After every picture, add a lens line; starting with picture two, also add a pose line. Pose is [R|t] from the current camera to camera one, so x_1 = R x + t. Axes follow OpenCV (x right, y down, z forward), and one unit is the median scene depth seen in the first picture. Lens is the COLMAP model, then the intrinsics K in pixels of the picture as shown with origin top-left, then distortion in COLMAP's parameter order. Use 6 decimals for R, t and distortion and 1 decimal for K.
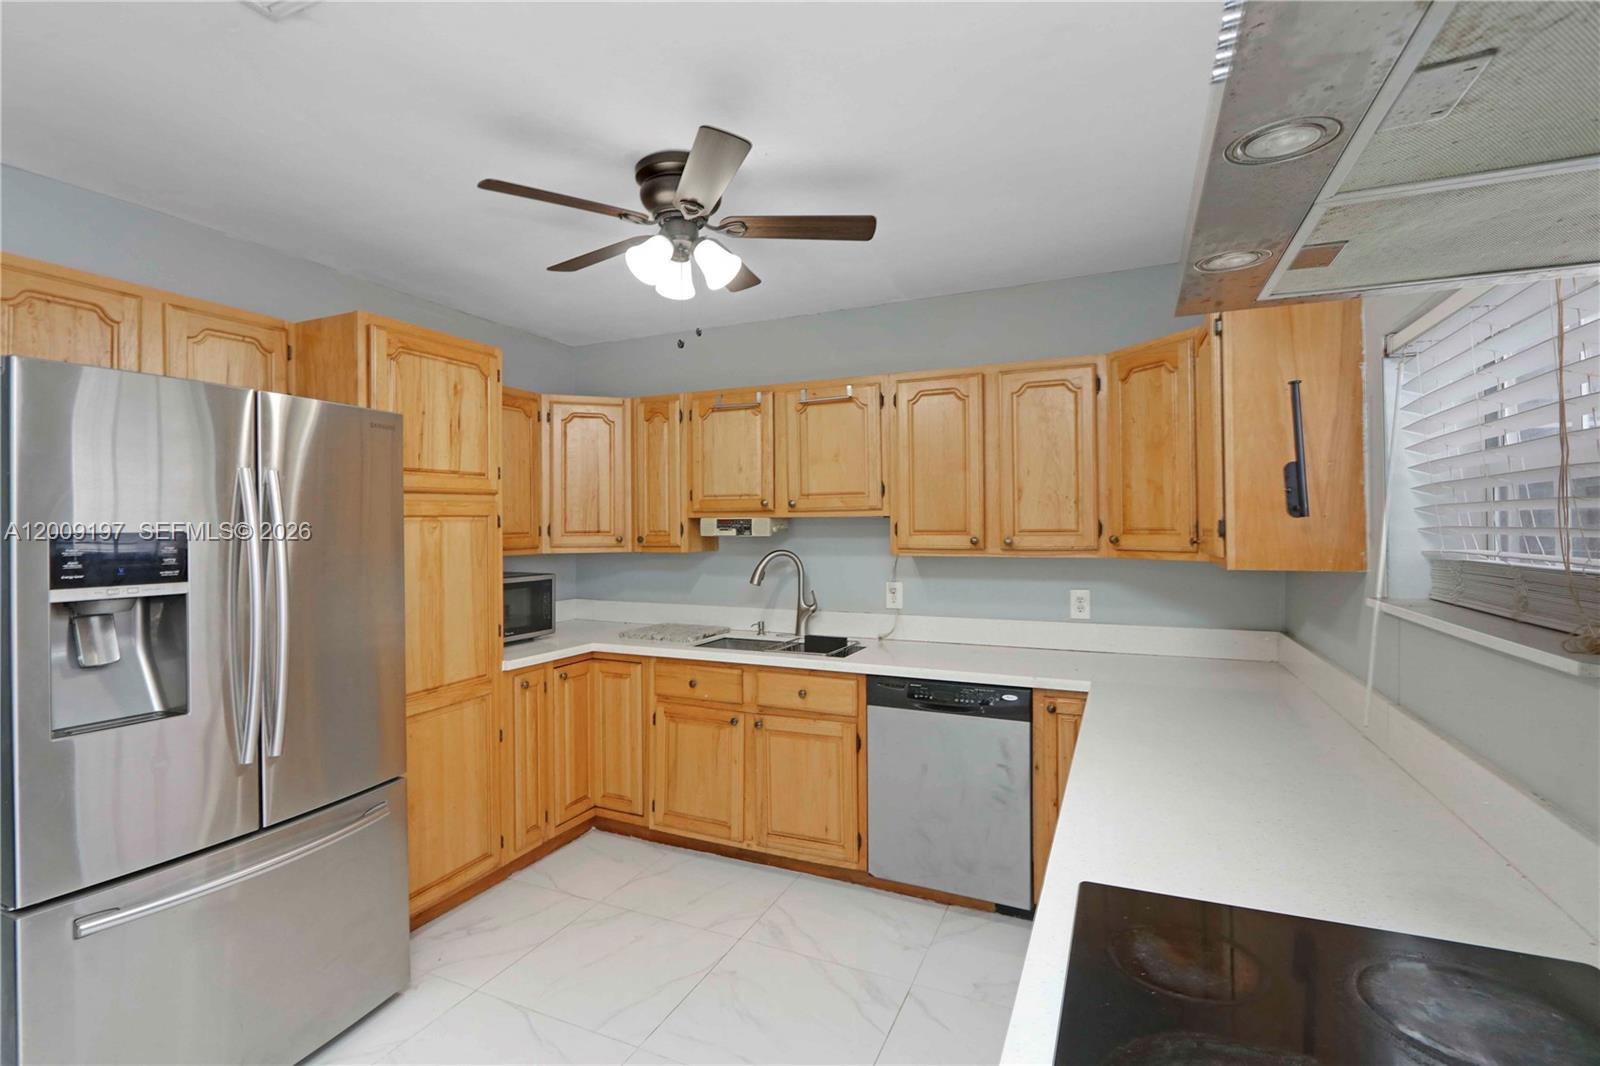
lens RADIAL K [[756.3, 0, 794.7], [0, 756.3, 525.9], [0, 0, 1]] dist [-0.003173, 0.000133]
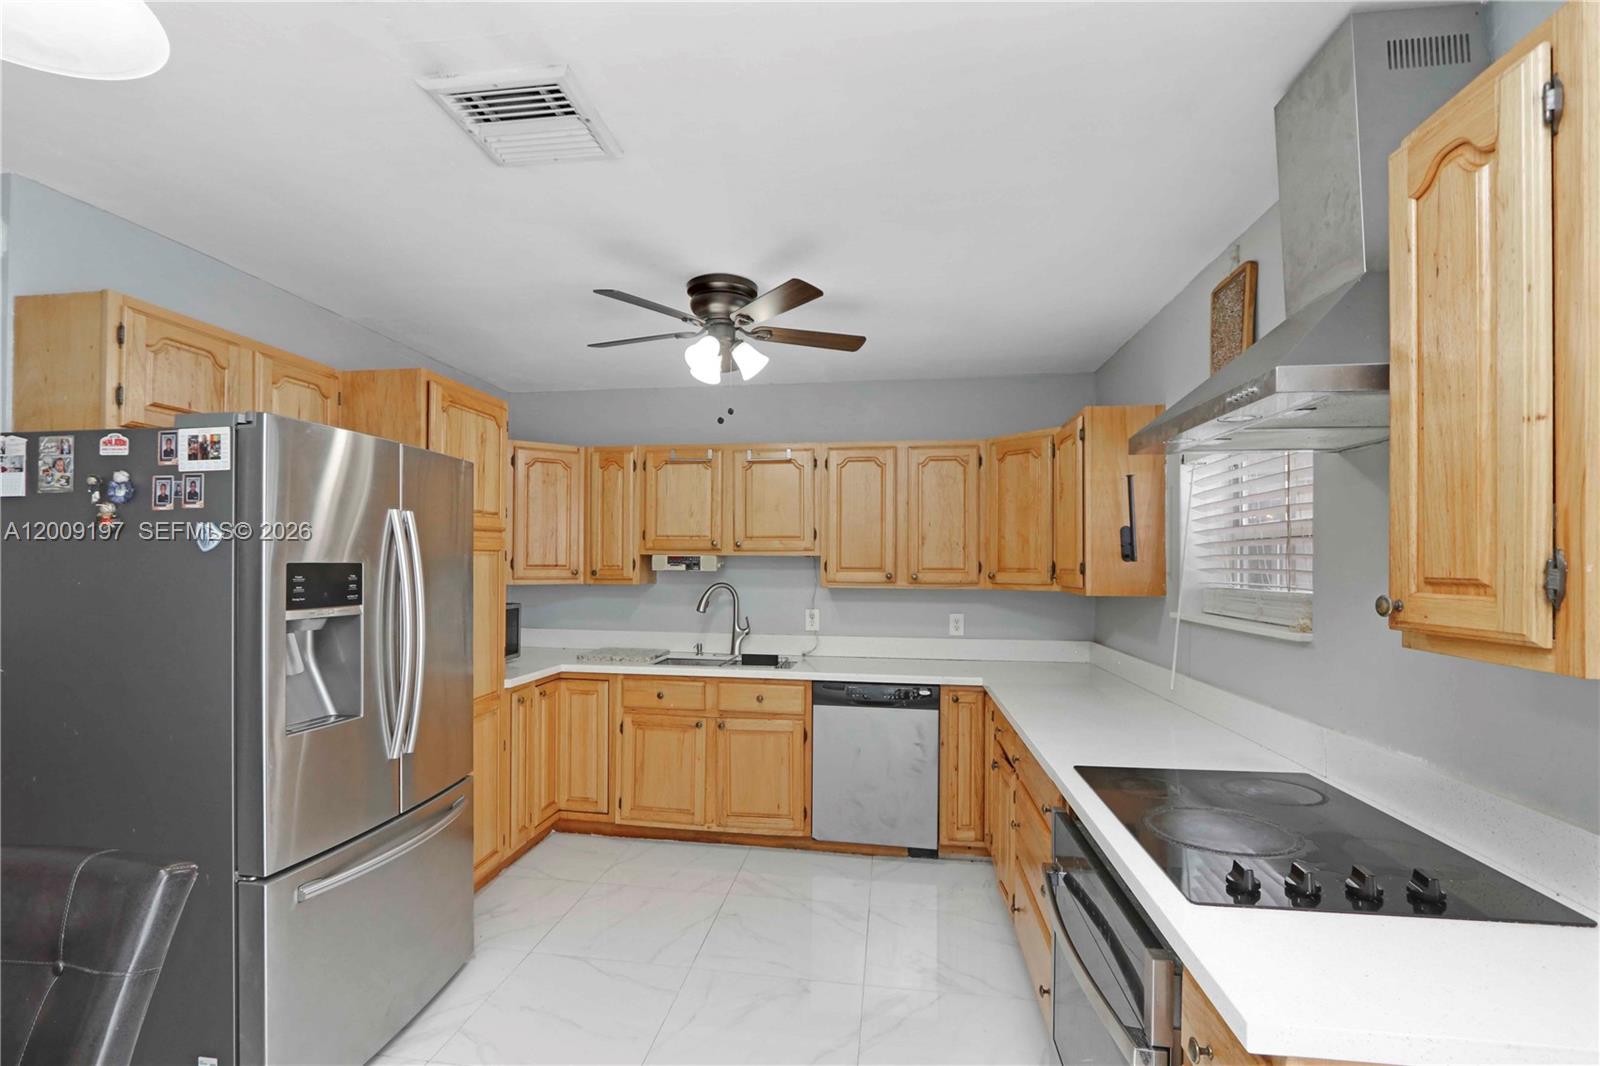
lens RADIAL K [[739.9, 0, 798.6], [0, 739.9, 565.0], [0, 0, 1]] dist [0.002297, 0.000160]
pose [[0.959251, 0.011433, 0.282323, -0.265949], [-0.012221, 0.999925, 0.001029, 0.001515], [-0.282290, -0.004438, 0.959319, -0.173060]]
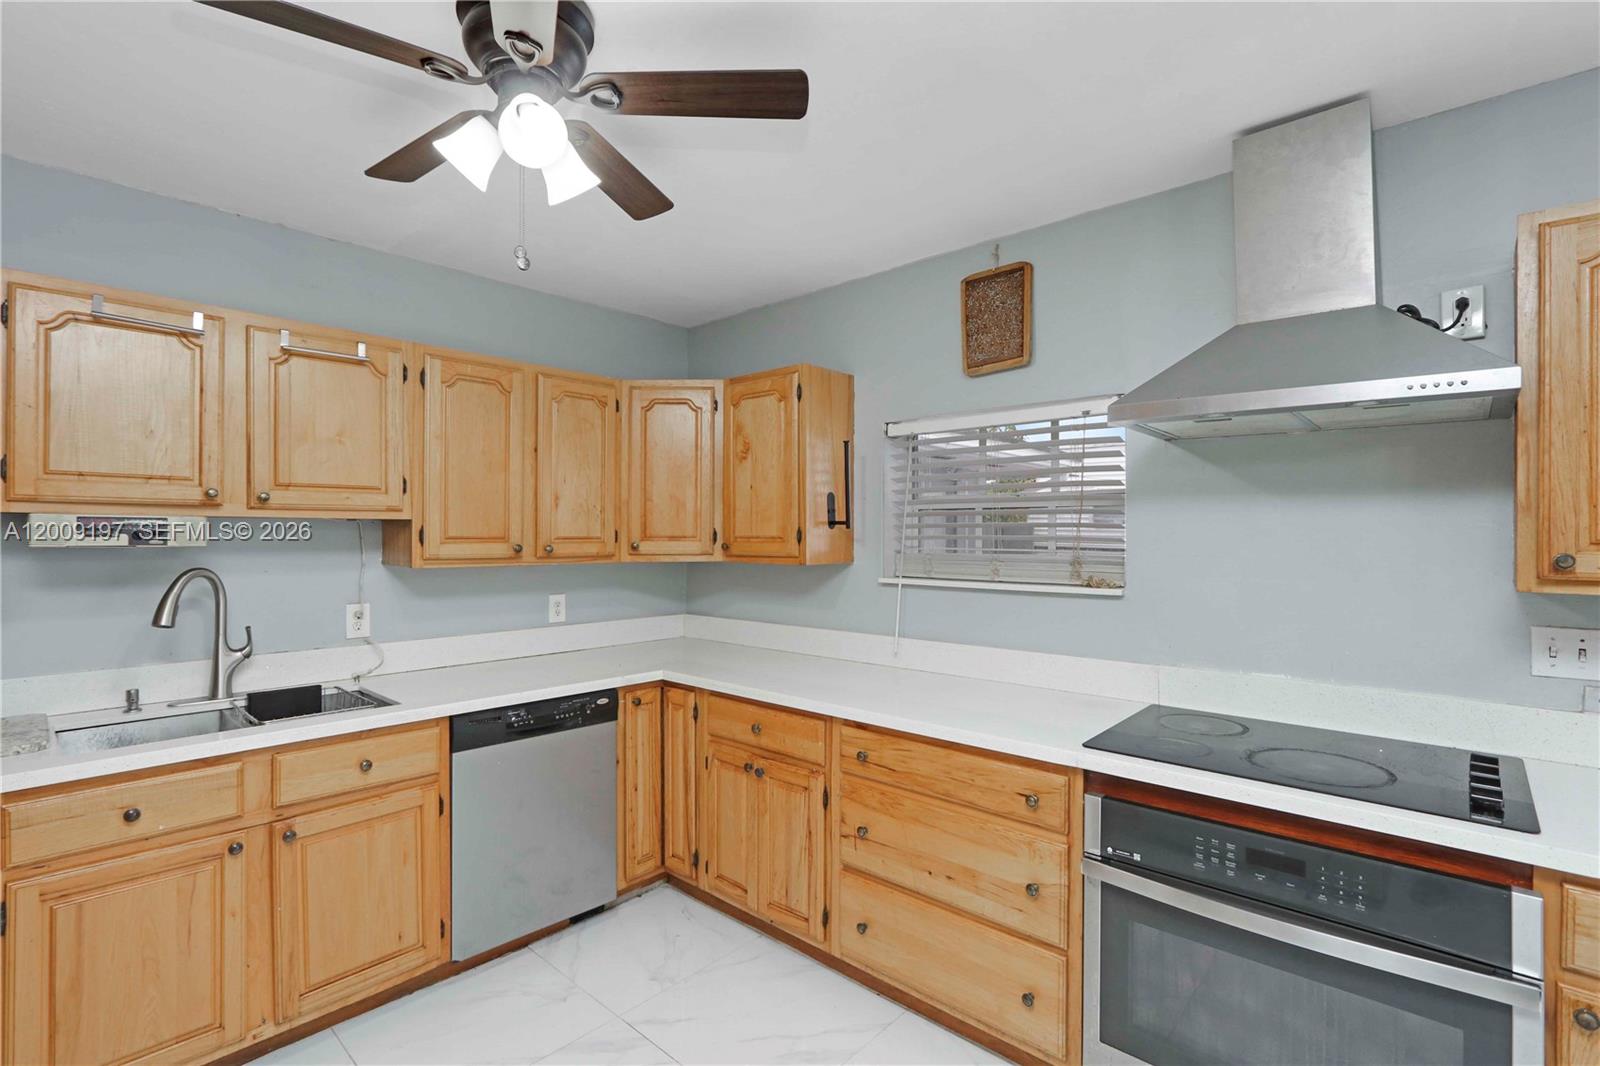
lens RADIAL K [[733.7, 0, 763.4], [0, 733.7, 534.0], [0, 0, 1]] dist [-0.001714, 0.000094]
pose [[0.339732, 0.007201, 0.940495, -0.501621], [-0.005099, 0.999970, -0.005815, 0.005182], [-0.940509, -0.002820, 0.339758, 0.401204]]
